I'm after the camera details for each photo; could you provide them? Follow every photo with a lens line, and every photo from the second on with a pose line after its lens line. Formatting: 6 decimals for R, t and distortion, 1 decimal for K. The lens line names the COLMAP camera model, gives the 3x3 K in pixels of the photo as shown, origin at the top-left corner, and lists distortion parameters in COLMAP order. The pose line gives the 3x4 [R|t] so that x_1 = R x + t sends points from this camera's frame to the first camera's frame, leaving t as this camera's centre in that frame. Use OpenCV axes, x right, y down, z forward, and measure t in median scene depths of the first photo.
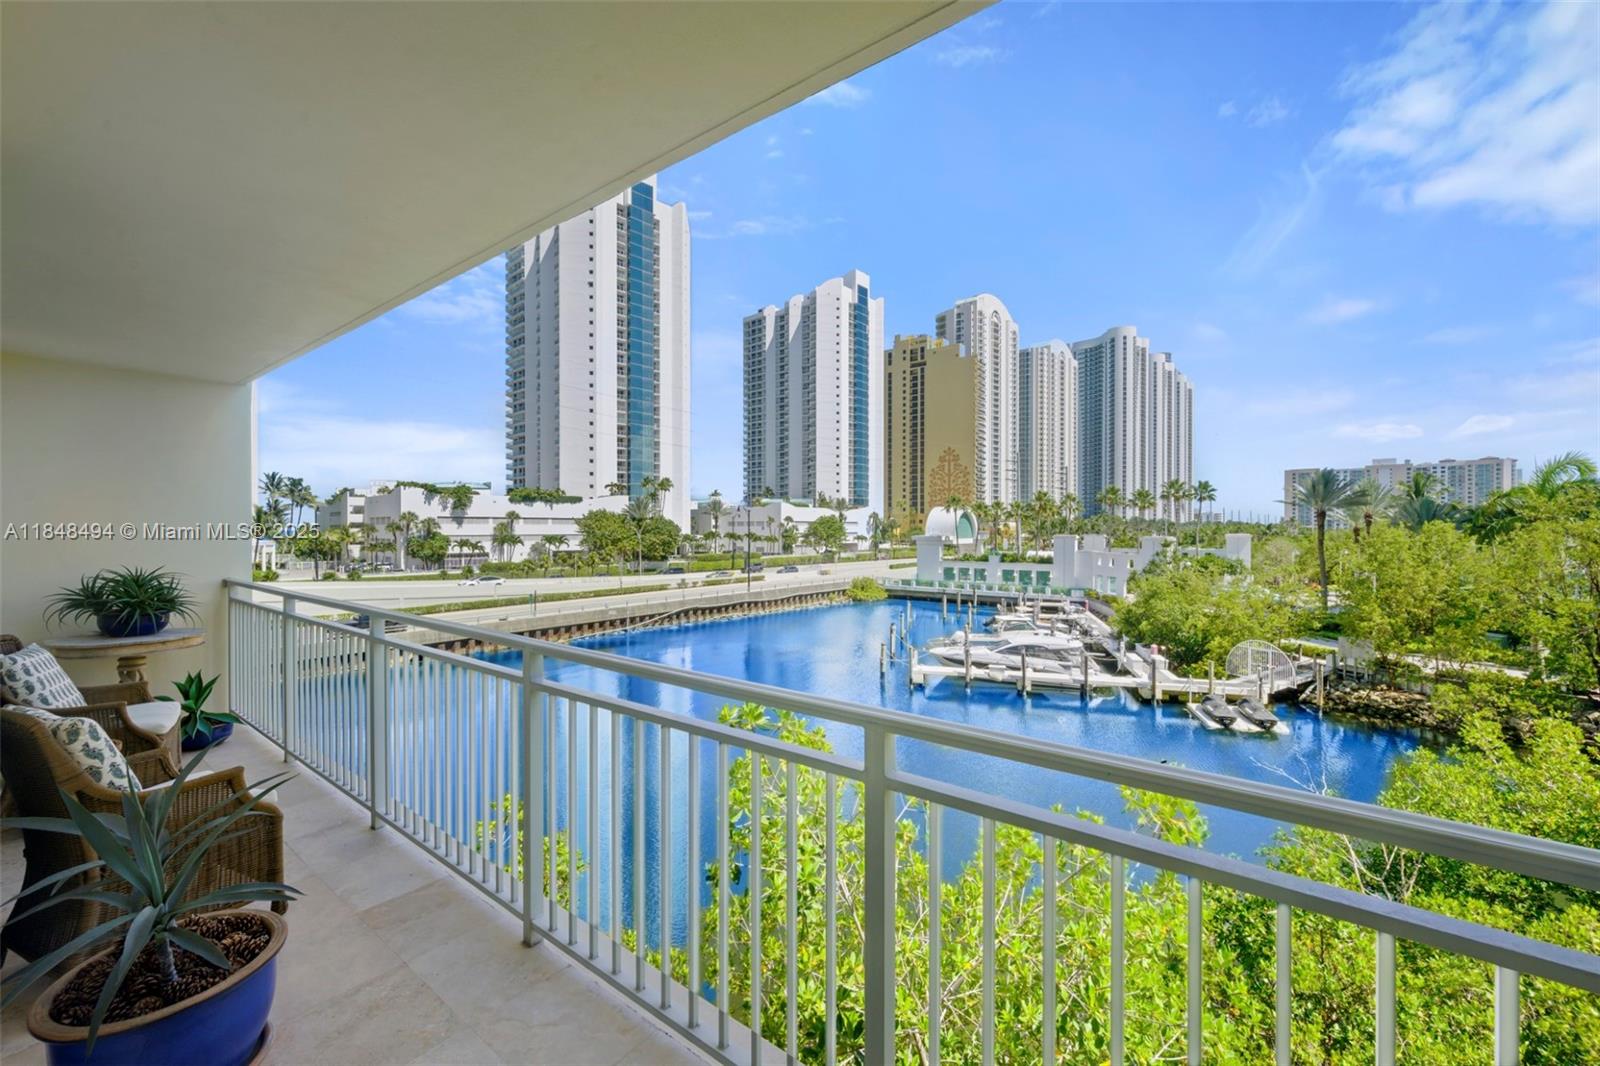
lens RADIAL K [[636.6, 0, 800.0], [0, 636.6, 533.0], [0, 0, 1]] dist [0.000751, 0.000050]
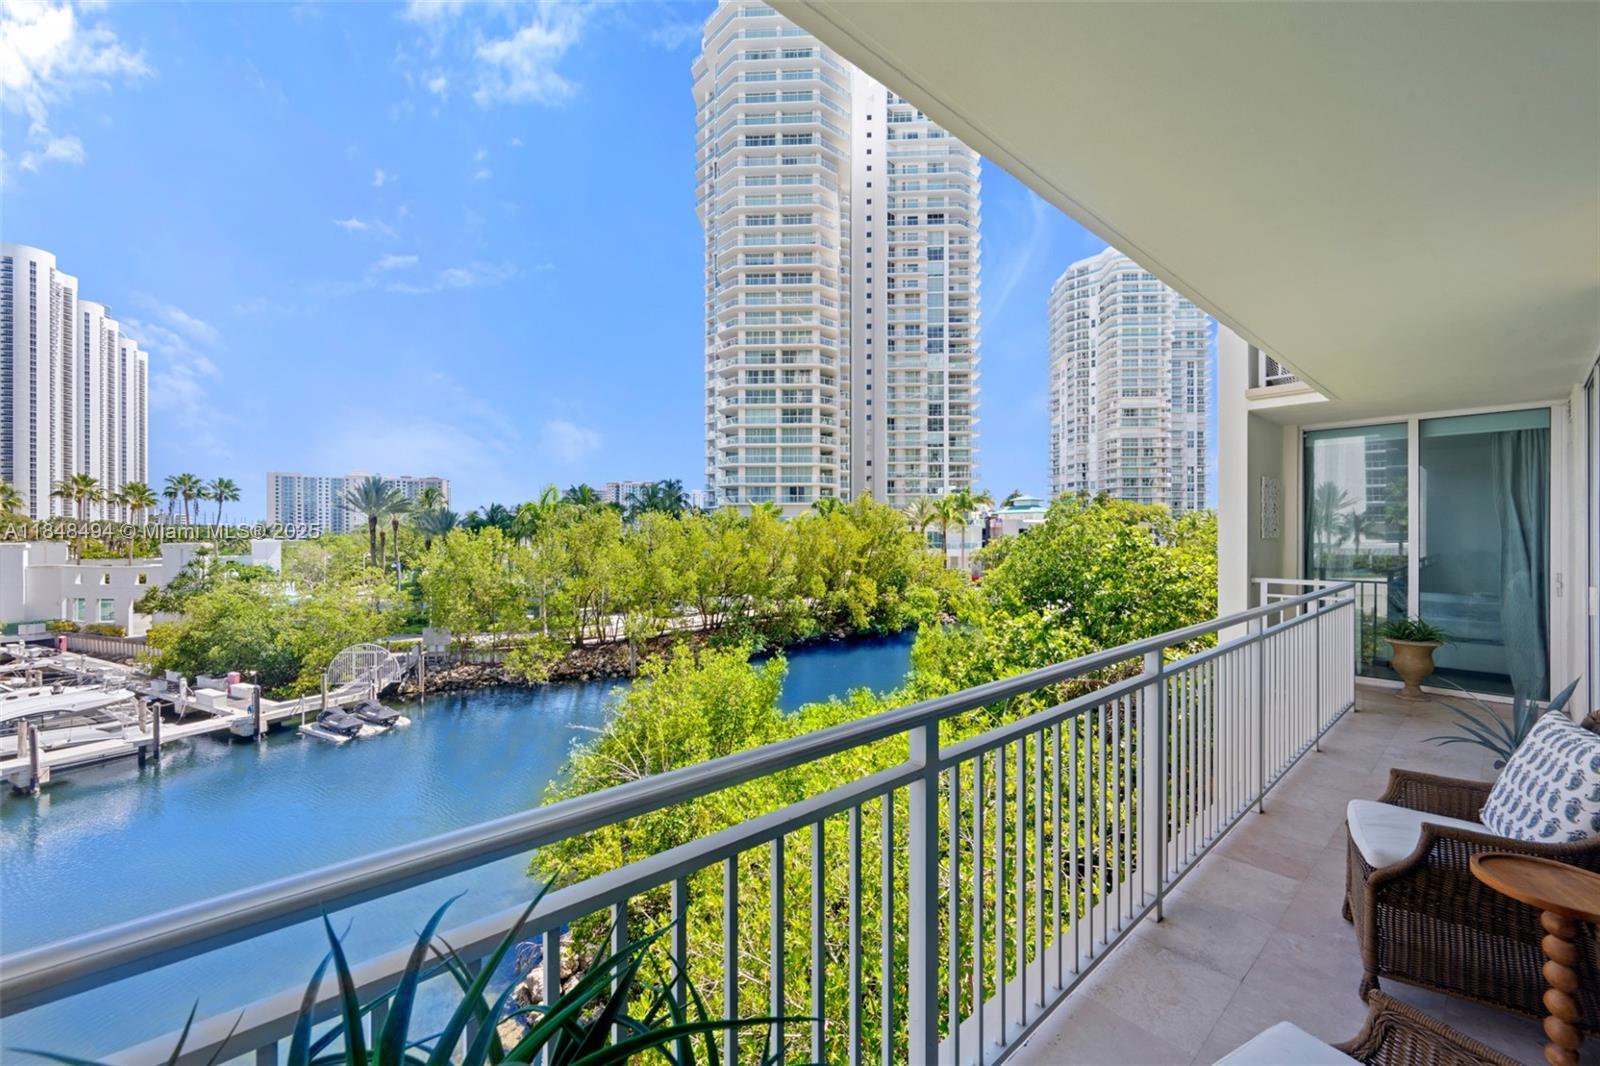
lens RADIAL K [[641.4, 0, 800.0], [0, 641.4, 533.0], [0, 0, 1]] dist [0.000439, 0.000224]
pose [[0.192465, -0.000599, 0.981304, -0.141052], [0.006978, 0.999975, -0.000758, -0.001822], [-0.981279, 0.006993, 0.192465, 0.118311]]
